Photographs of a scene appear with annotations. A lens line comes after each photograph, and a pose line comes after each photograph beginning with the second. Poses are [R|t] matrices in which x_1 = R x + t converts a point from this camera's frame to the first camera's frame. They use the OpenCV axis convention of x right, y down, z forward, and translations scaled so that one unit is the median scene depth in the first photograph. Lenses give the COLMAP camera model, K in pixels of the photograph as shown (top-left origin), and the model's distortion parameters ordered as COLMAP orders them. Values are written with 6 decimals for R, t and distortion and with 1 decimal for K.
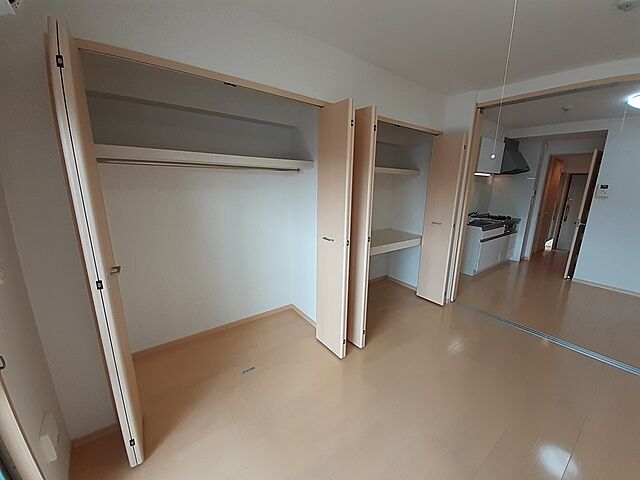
lens RADIAL K [[259.4, 0, 320.0], [0, 259.4, 240.0], [0, 0, 1]] dist [0.002318, 0.000180]
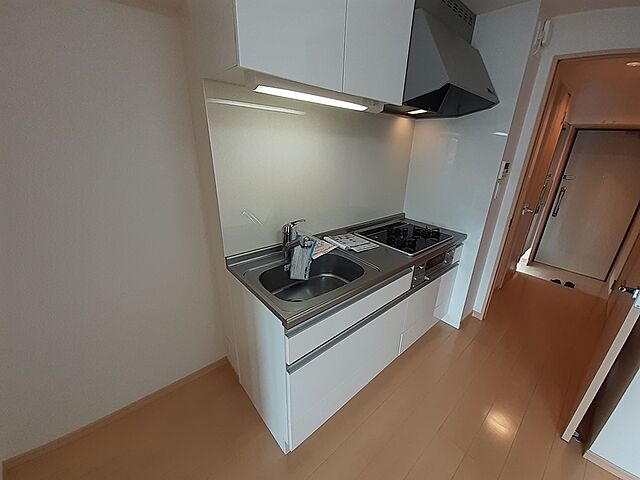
lens RADIAL K [[259.4, 0, 320.0], [0, 259.4, 240.0], [0, 0, 1]] dist [0.002318, 0.000180]
pose [[0.997481, -0.010791, 0.070115, 0.546157], [0.001635, 0.991597, 0.129357, -0.131310], [-0.070922, -0.128916, 0.989116, 0.651980]]
